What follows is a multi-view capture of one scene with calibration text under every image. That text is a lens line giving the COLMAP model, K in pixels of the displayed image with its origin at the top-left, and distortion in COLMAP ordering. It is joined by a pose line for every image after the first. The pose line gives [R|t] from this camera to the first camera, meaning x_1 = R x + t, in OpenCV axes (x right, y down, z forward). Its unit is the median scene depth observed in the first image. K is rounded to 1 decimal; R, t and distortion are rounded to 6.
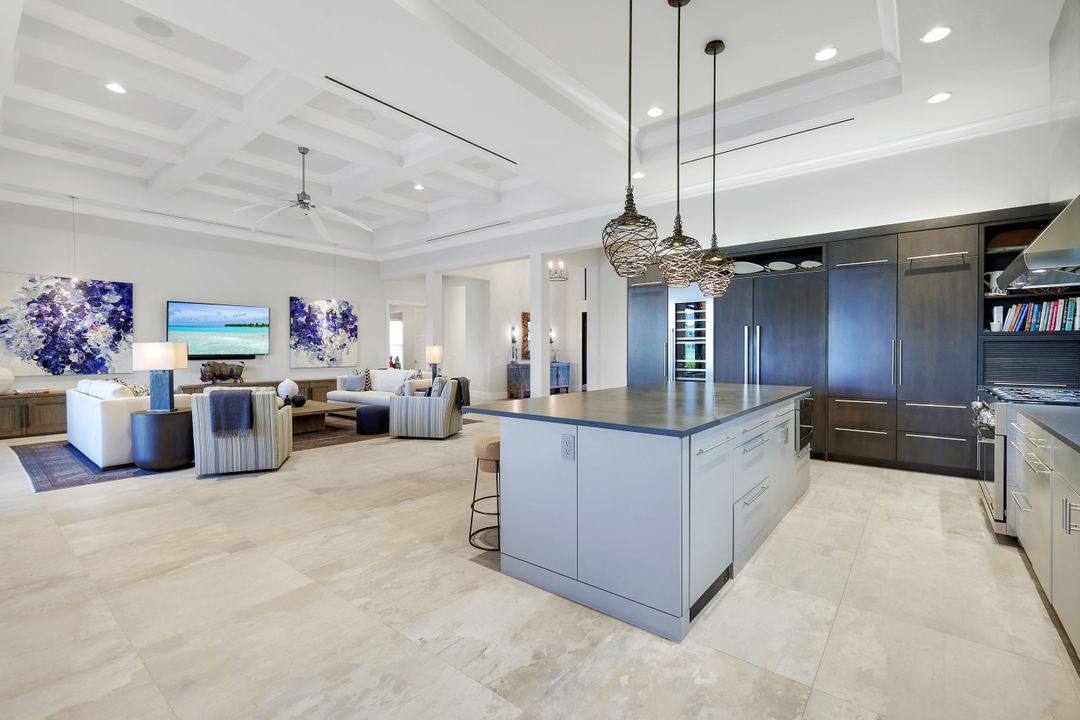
lens RADIAL K [[476.8, 0, 545.7], [0, 476.8, 356.9], [0, 0, 1]] dist [0.002583, 0.000500]
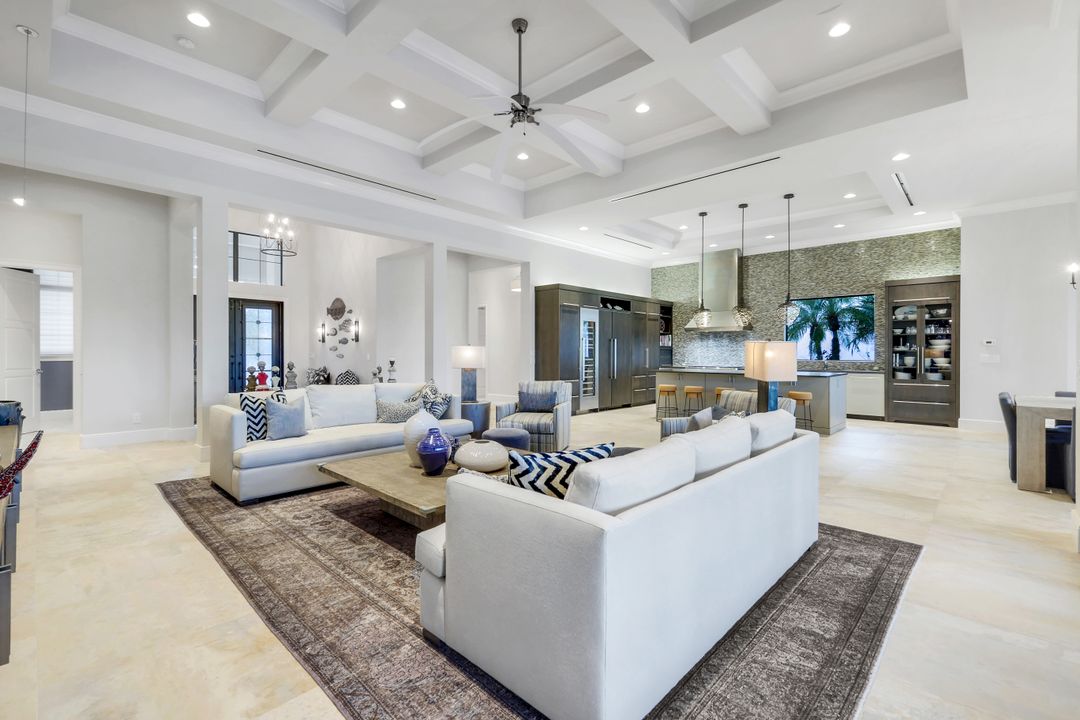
lens RADIAL K [[479.9, 0, 538.7], [0, 479.9, 351.8], [0, 0, 1]] dist [0.002004, 0.000045]
pose [[0.085624, 0.003354, 0.996322, -1.006570], [0.012637, 0.999910, -0.004452, -0.009088], [-0.996247, 0.012972, 0.085574, 0.824081]]
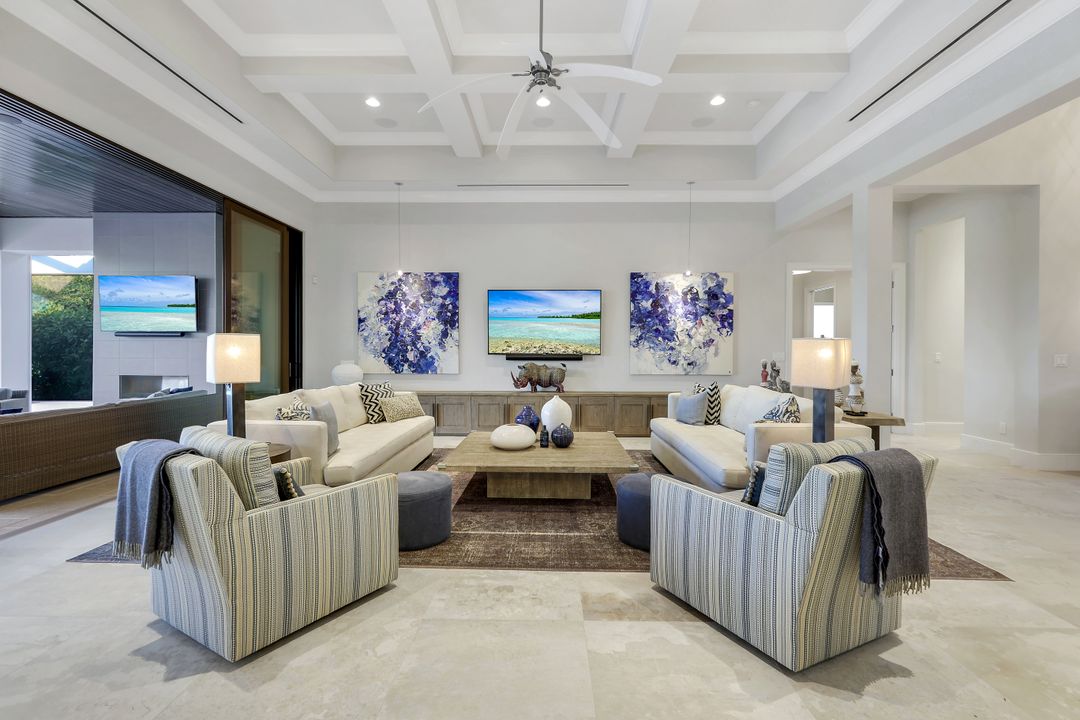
lens RADIAL K [[479.9, 0, 538.7], [0, 479.9, 351.8], [0, 0, 1]] dist [0.002004, 0.000045]
pose [[0.607624, 0.009744, -0.794165, -0.071594], [-0.015288, 0.999883, 0.000571, -0.010569], [0.794078, 0.011795, 0.607702, 0.598627]]
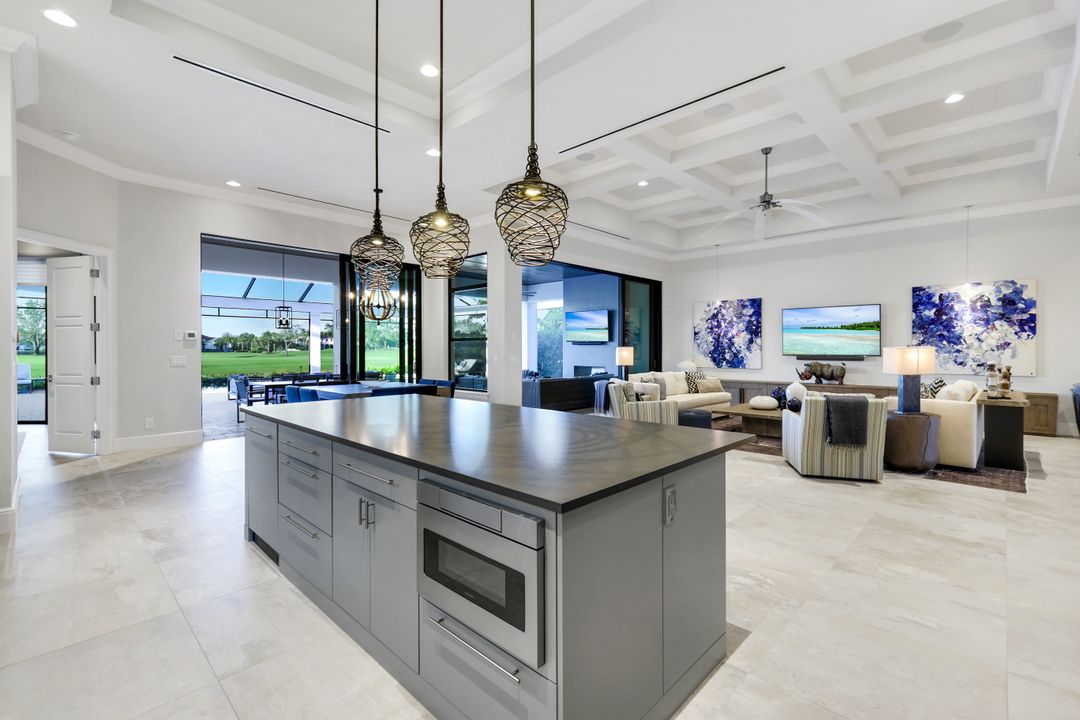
lens RADIAL K [[479.9, 0, 538.7], [0, 479.9, 351.8], [0, 0, 1]] dist [0.002004, 0.000045]
pose [[-0.098715, 0.008319, -0.995081, 0.470769], [-0.012558, 0.999875, 0.009605, -0.017324], [0.995036, 0.013445, -0.098599, 0.559668]]
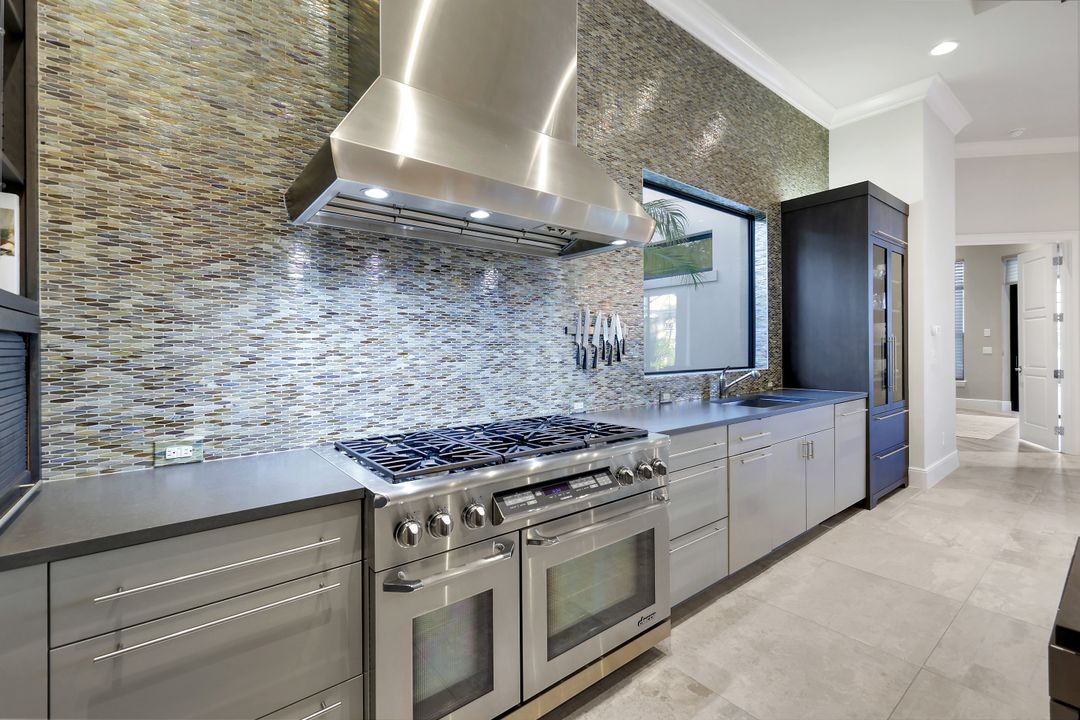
lens RADIAL K [[470.0, 0, 546.6], [0, 470.0, 348.1], [0, 0, 1]] dist [0.001854, 0.000143]
pose [[-0.974811, 0.008890, 0.222856, 0.375131], [0.012107, 0.999841, 0.013075, -0.012621], [-0.222704, 0.015444, -0.974764, 0.647396]]
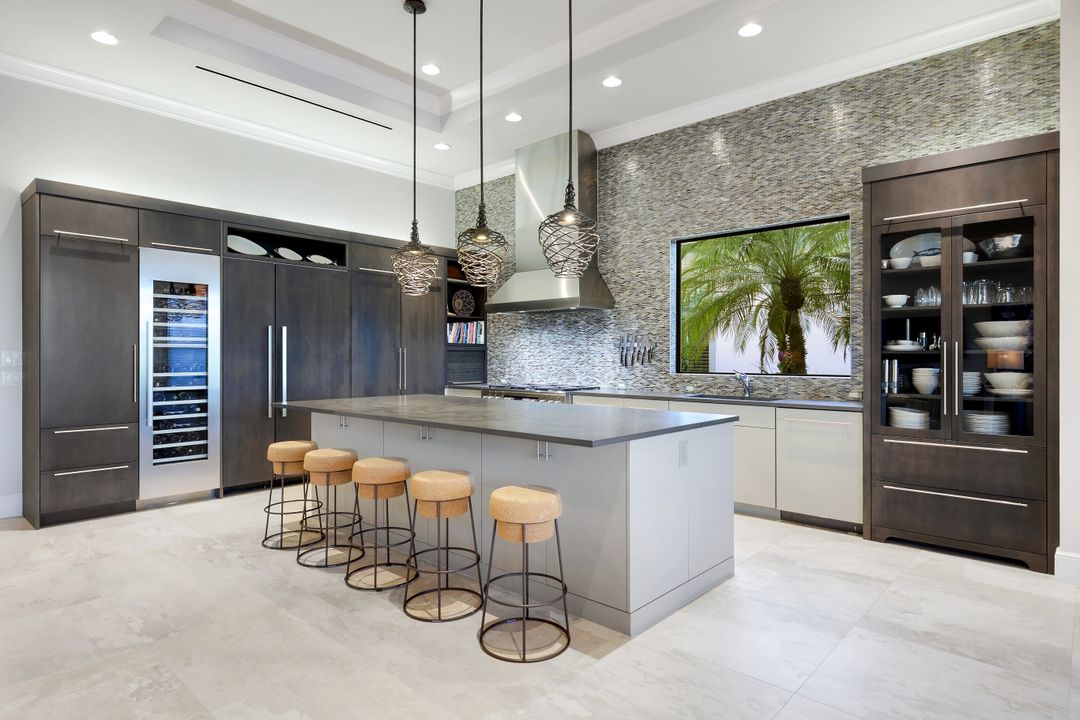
lens RADIAL K [[600.8, 0, 541.8], [0, 600.8, 354.1], [0, 0, 1]] dist [0.000879, 0.000431]
pose [[0.064293, 0.004401, 0.997921, -0.378275], [0.013802, 0.999891, -0.005299, -0.005725], [-0.997836, 0.014114, 0.064225, 0.370629]]
